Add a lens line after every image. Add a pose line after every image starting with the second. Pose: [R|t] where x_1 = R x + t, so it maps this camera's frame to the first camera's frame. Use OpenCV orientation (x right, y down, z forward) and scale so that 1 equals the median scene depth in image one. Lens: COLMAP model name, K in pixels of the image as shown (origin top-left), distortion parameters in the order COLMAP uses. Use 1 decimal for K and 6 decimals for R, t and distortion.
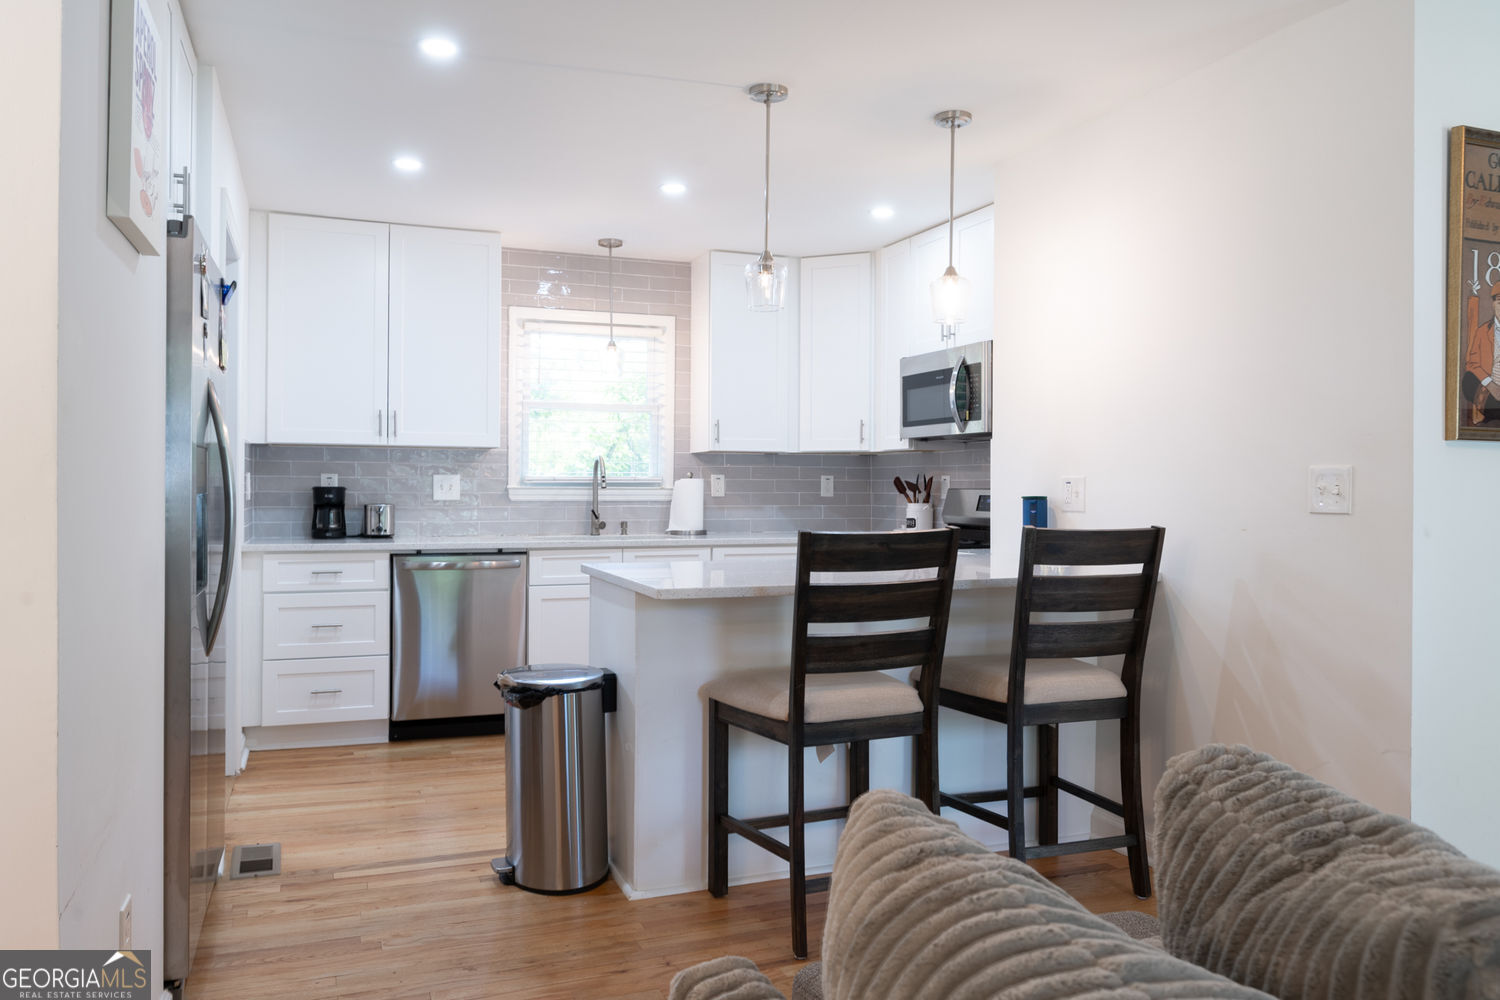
lens RADIAL K [[1113.3, 0, 752.9], [0, 1113.3, 485.9], [0, 0, 1]] dist [0.002660, -0.006110]
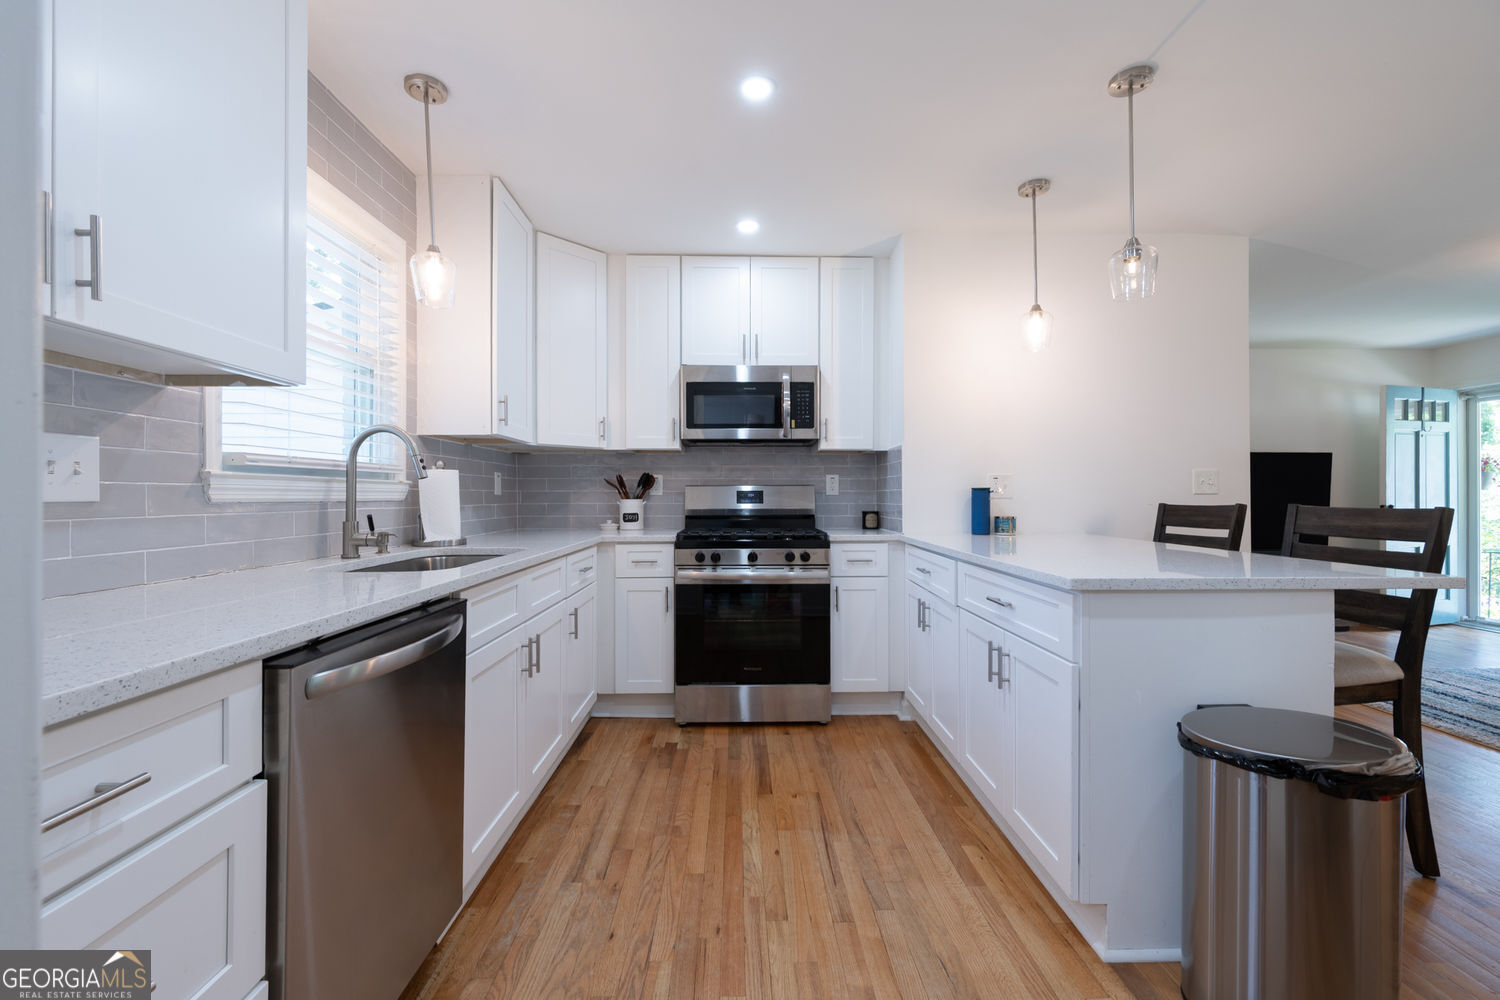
lens RADIAL K [[605.2, 0, 760.0], [0, 605.2, 500.0], [0, 0, 1]] dist [-0.001051, -0.000738]
pose [[0.339554, -0.011530, 0.940516, -0.398438], [0.004455, 0.999933, 0.010650, 0.011341], [-0.940576, 0.000574, 0.339583, 0.731146]]
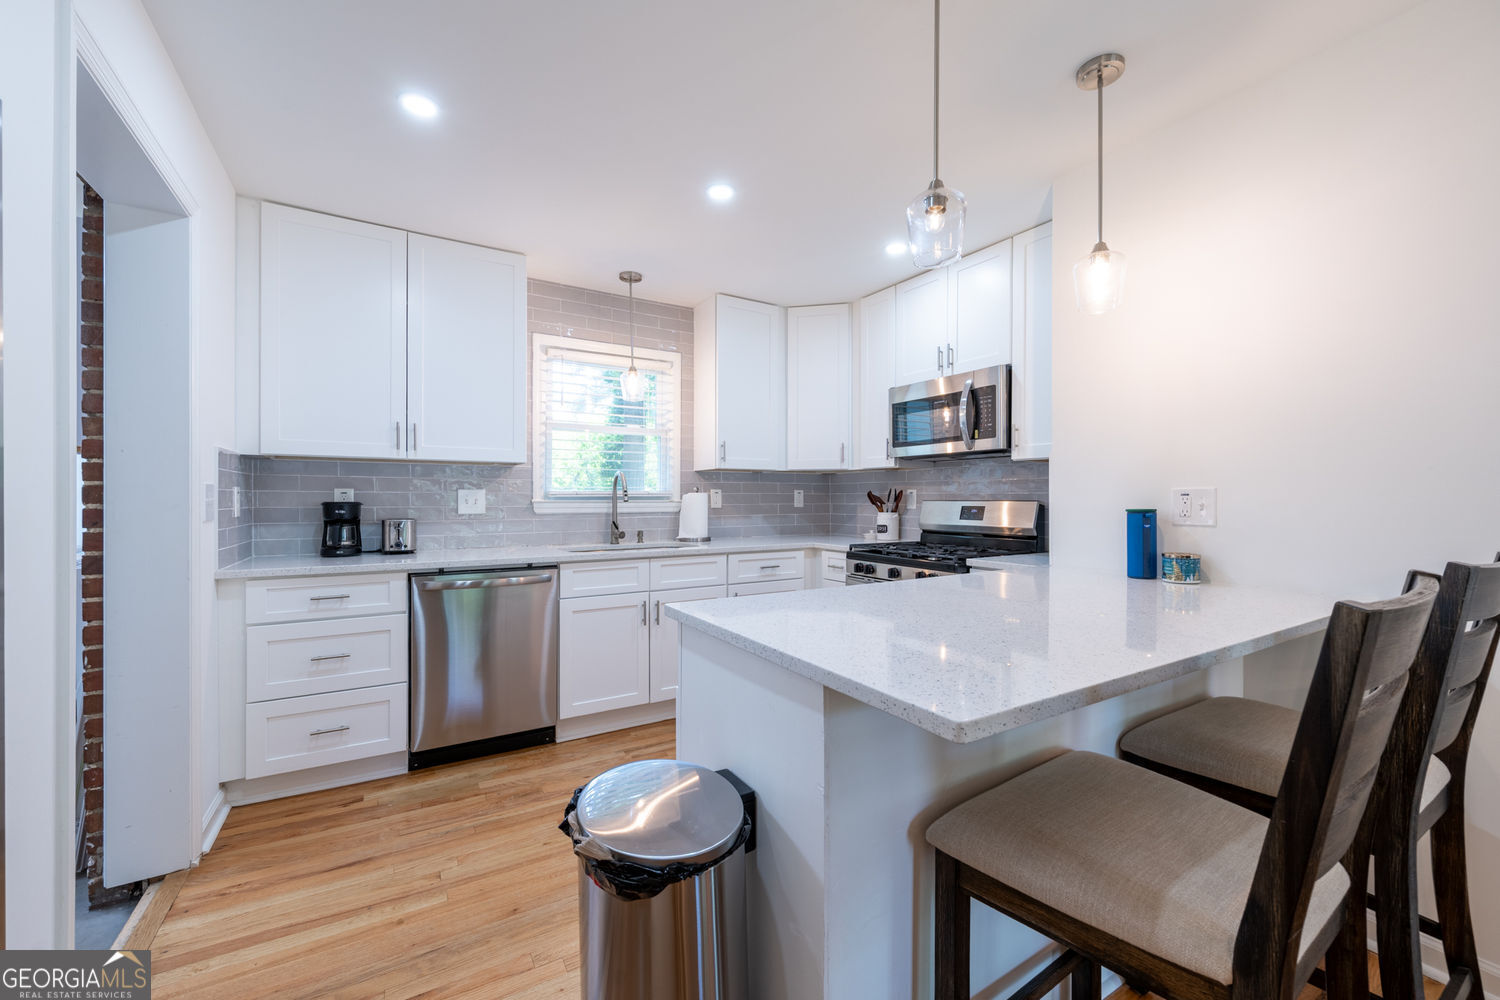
lens RADIAL K [[605.2, 0, 760.8], [0, 605.2, 499.3], [0, 0, 1]] dist [-0.001051, -0.000738]
pose [[0.984049, -0.004888, 0.177833, -0.112278], [0.004472, 0.999986, 0.002745, -0.001267], [-0.177844, -0.001906, 0.984057, 0.404897]]
